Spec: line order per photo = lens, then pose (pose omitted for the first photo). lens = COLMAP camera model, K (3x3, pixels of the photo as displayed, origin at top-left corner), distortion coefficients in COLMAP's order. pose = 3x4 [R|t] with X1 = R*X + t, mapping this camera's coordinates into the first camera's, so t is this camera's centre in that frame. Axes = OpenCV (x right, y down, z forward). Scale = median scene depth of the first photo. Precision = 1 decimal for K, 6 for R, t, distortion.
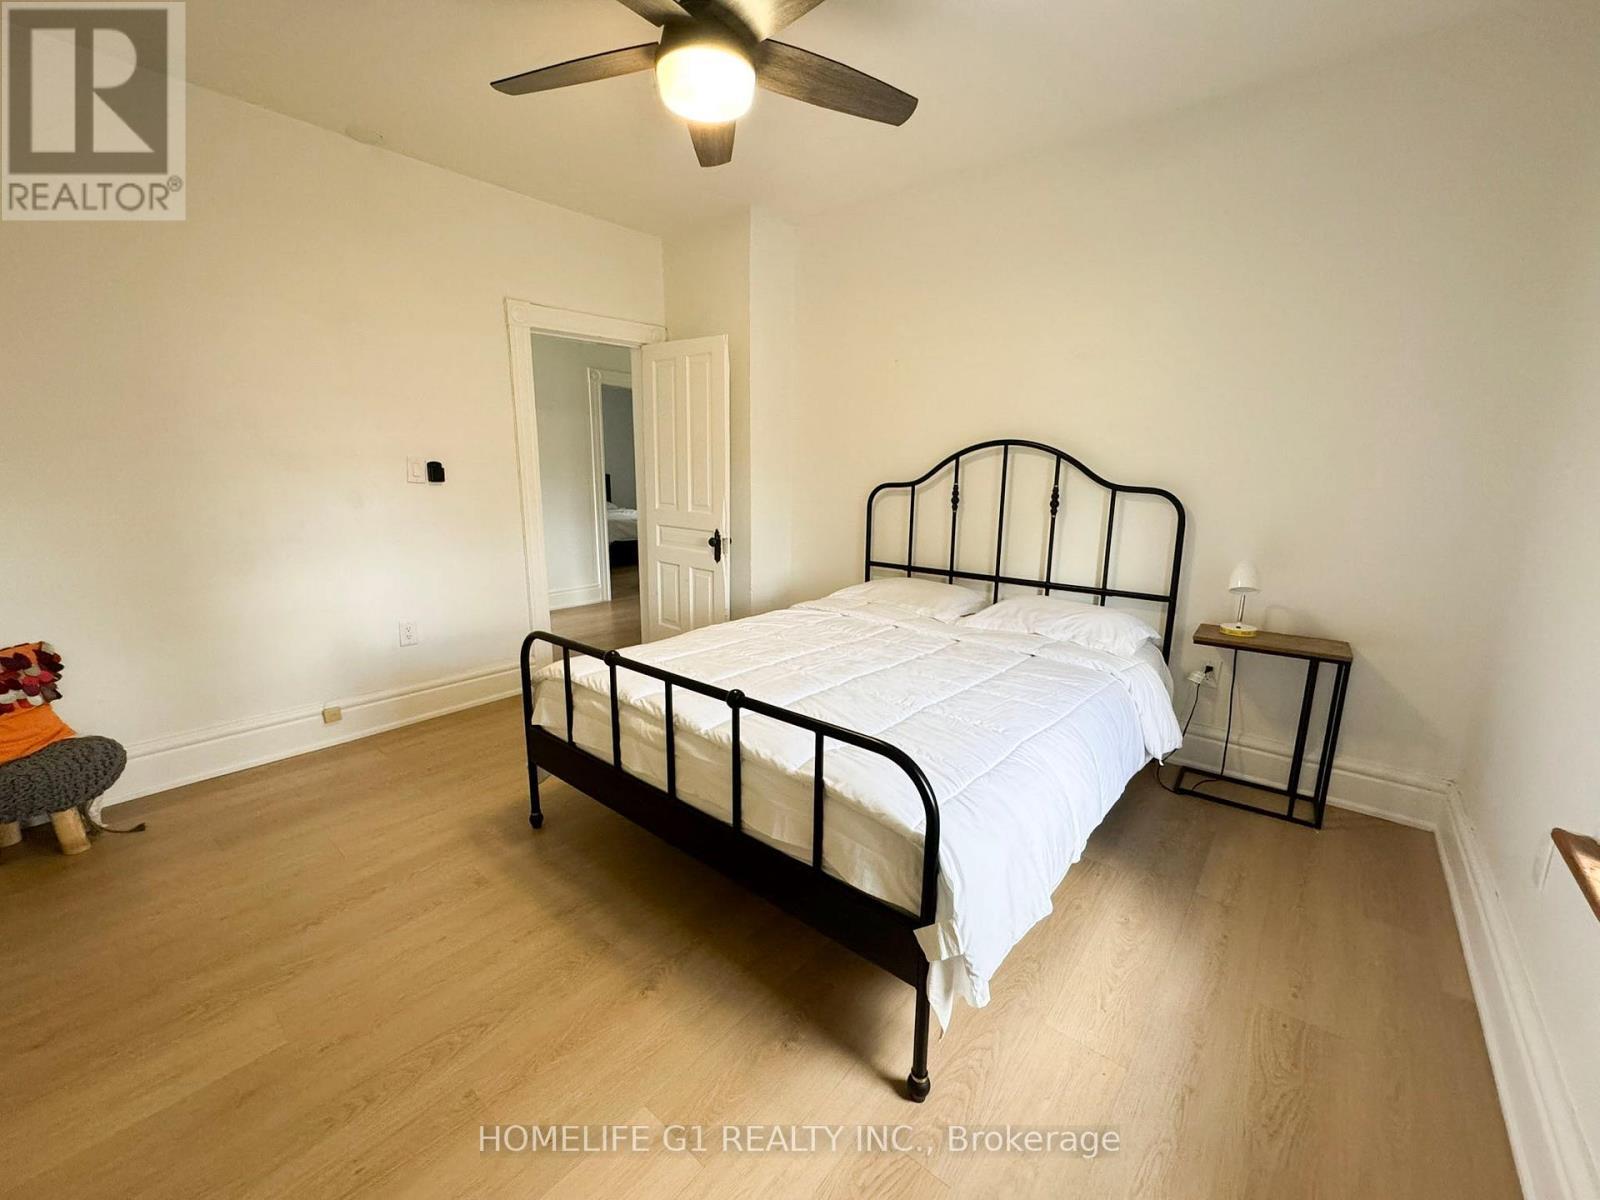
lens RADIAL K [[639.9, 0, 799.2], [0, 639.9, 598.5], [0, 0, 1]] dist [-0.002798, 0.000149]
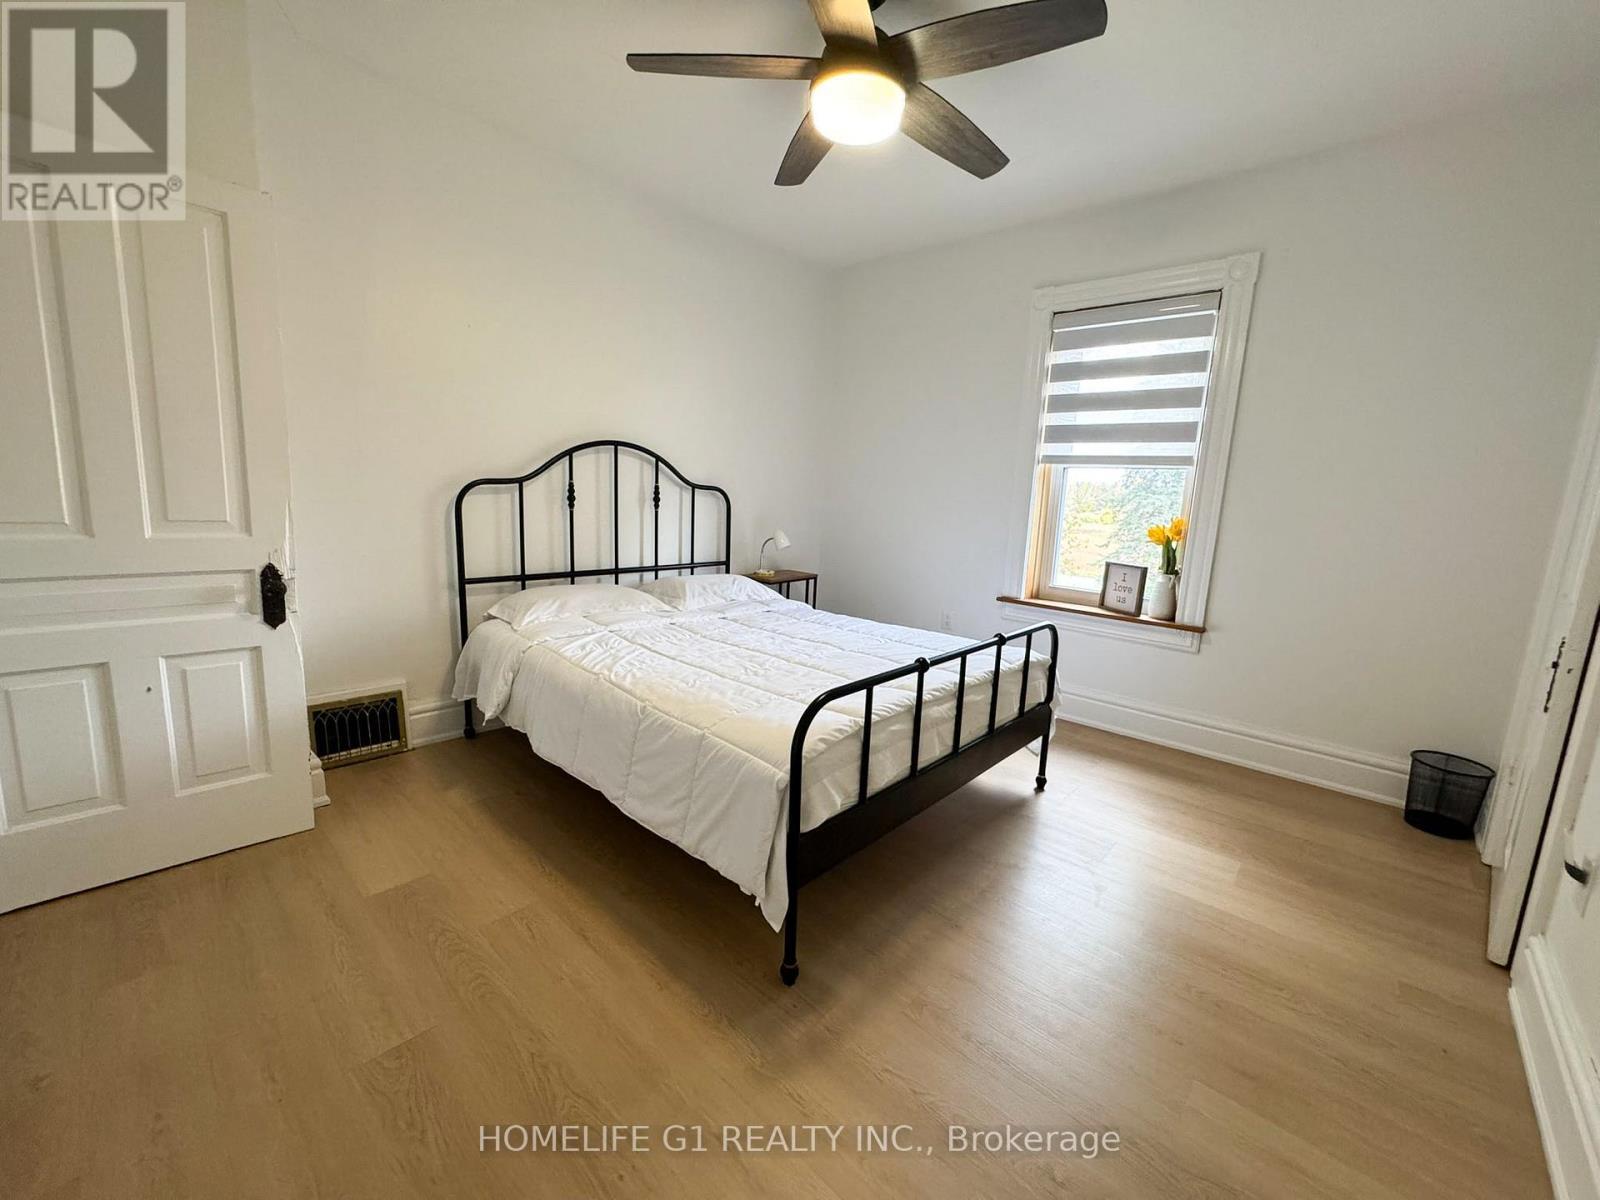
lens RADIAL K [[653.2, 0, 803.0], [0, 653.2, 590.6], [0, 0, 1]] dist [0.000590, 0.000039]
pose [[0.030897, -0.168394, 0.985235, -0.785134], [0.148674, 0.975515, 0.162070, -0.133689], [-0.988403, 0.141472, 0.055177, 0.663032]]
